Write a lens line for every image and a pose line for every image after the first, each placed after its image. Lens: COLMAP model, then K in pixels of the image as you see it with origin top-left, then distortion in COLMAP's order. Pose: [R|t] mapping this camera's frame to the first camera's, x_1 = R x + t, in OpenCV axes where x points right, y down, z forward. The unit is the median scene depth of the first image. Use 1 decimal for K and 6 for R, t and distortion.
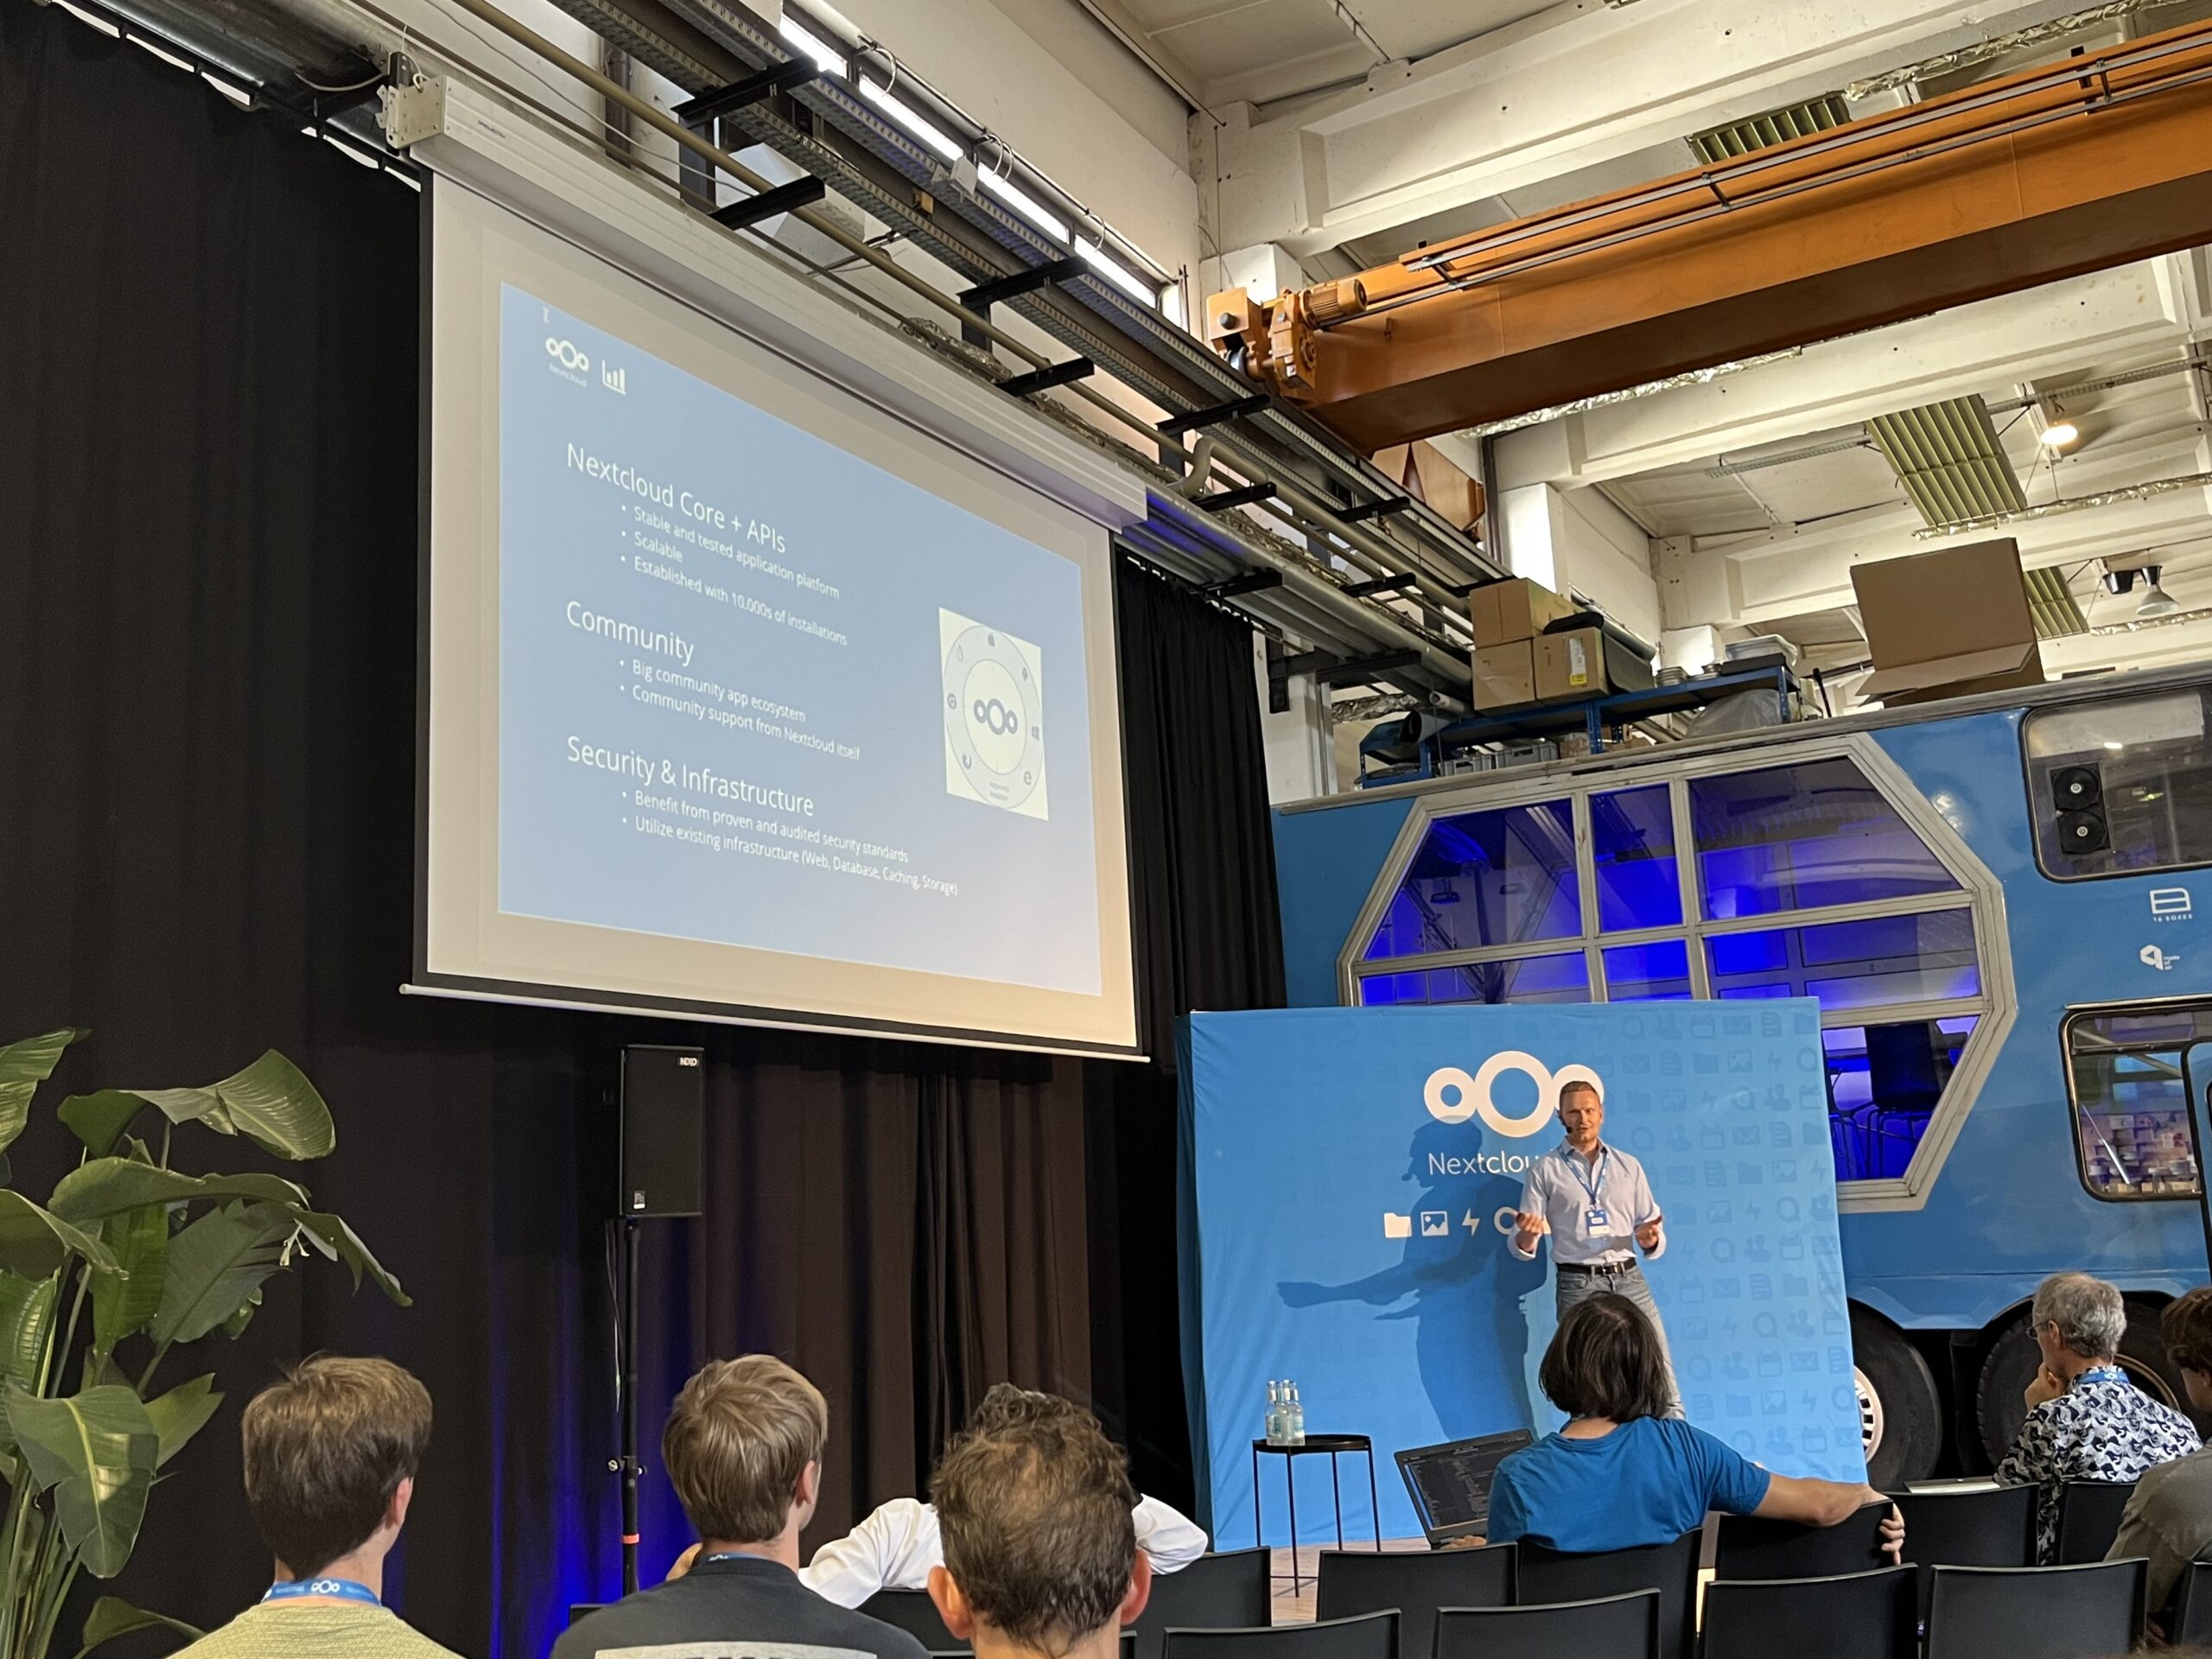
lens RADIAL K [[2116.5, 0, 1093.8], [0, 2116.5, 834.2], [0, 0, 1]] dist [0.027738, 0.000000]
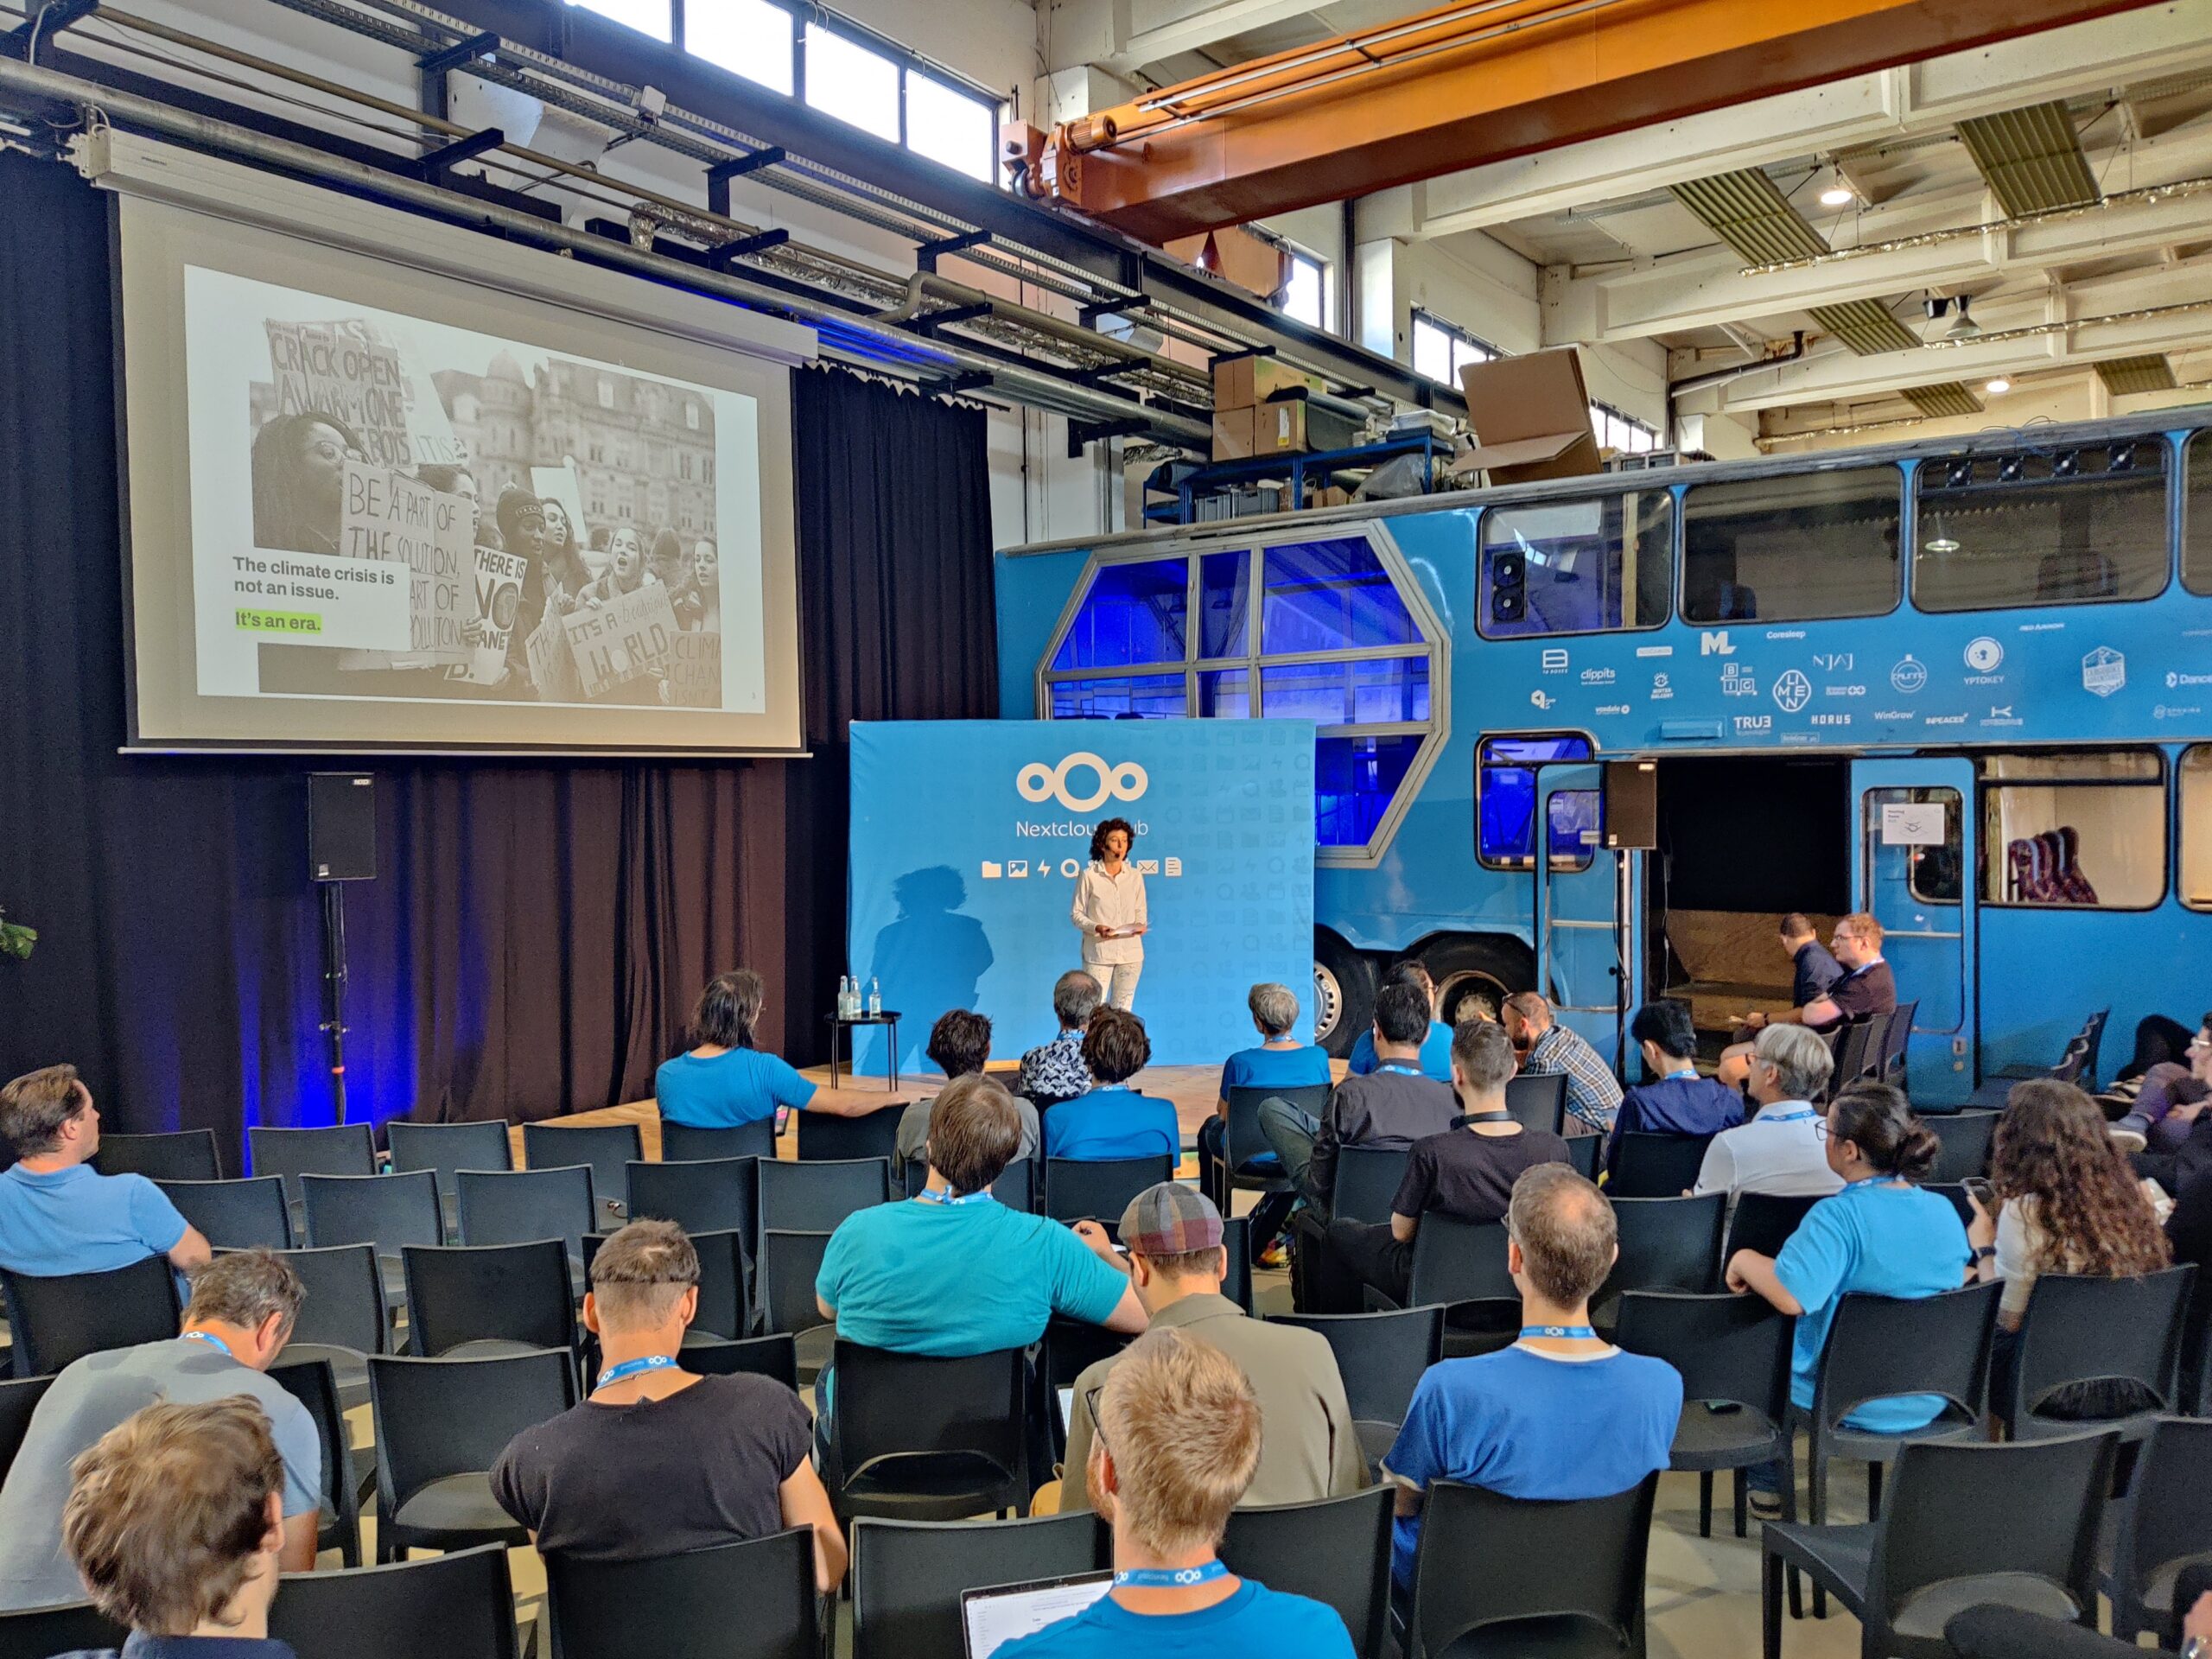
lens RADIAL K [[1709.1, 0, 1119.7], [0, 1709.1, 864.4], [0, 0, 1]] dist [0.009503, -0.026804]
pose [[0.995555, 0.036738, -0.086718, 0.318061], [-0.015207, 0.971404, 0.236945, -0.094184], [0.092943, -0.234573, 0.967645, -0.121529]]
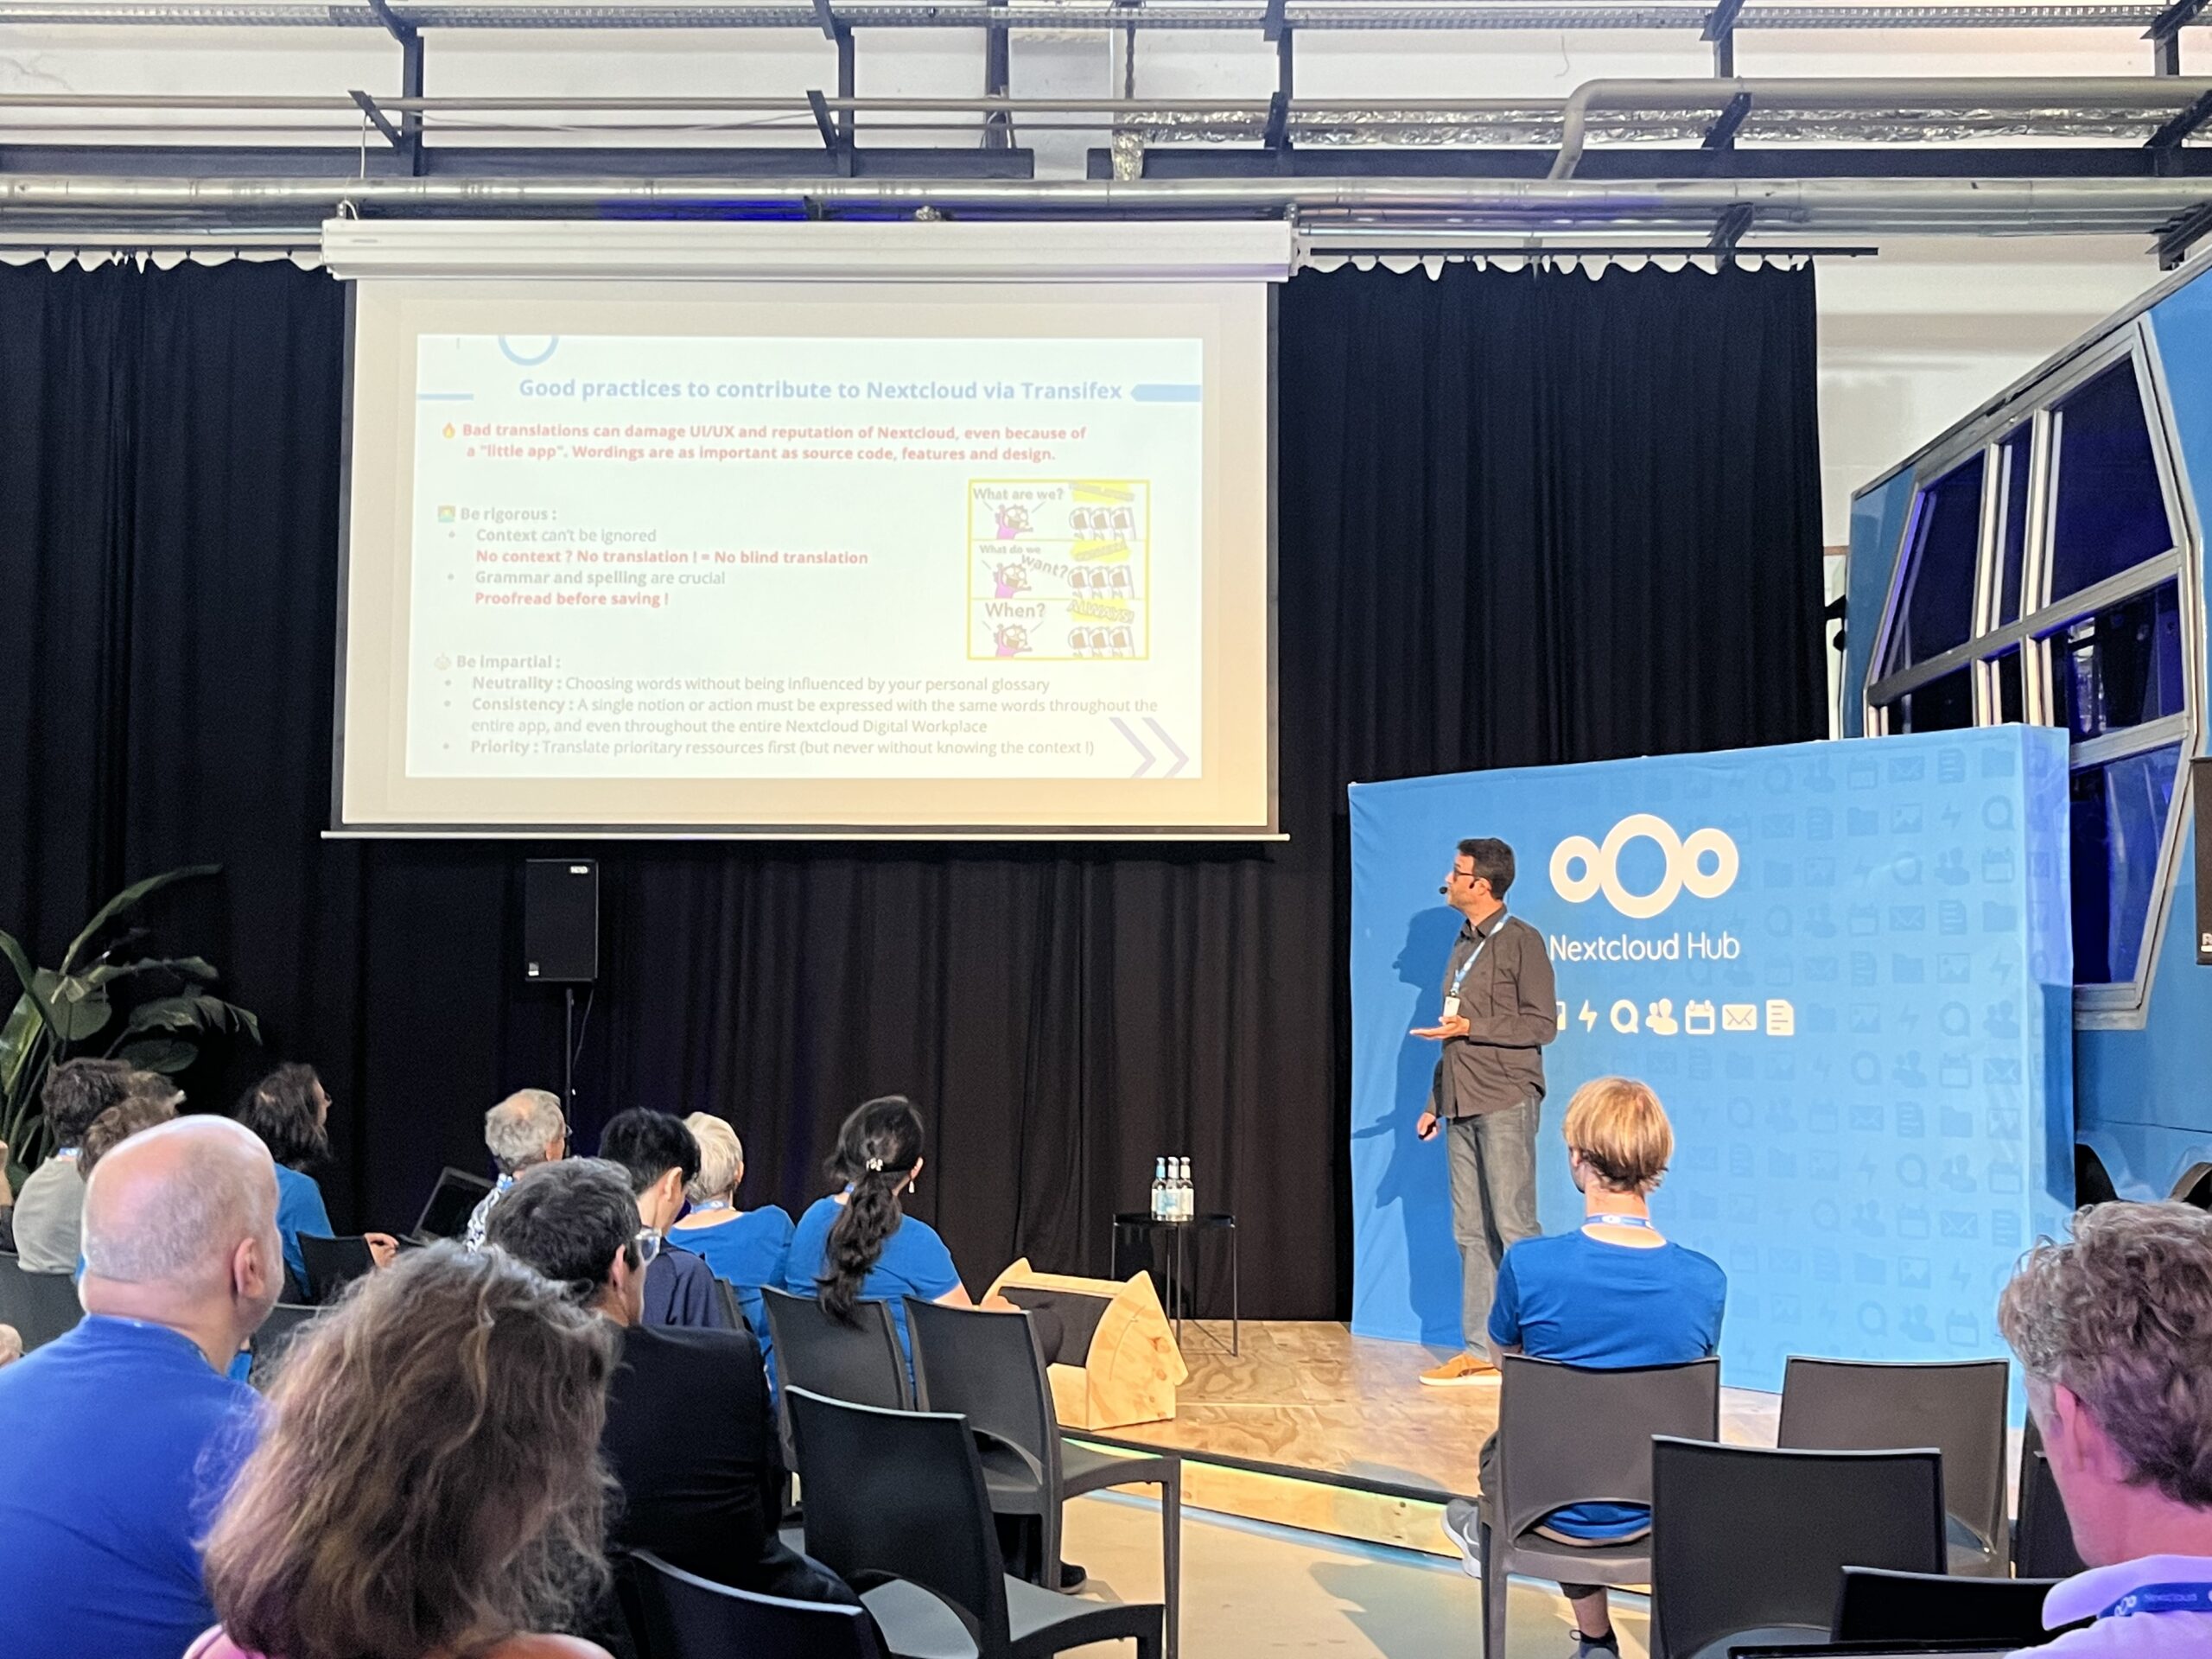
lens RADIAL K [[2601.2, 0, 1061.2], [0, 2601.2, 800.4], [0, 0, 1]] dist [0.023754, 0.000000]
pose [[0.484108, -0.026171, -0.874617, 0.952438], [0.137049, 0.989484, 0.046250, 0.018928], [0.864209, -0.142255, 0.482604, 0.312107]]
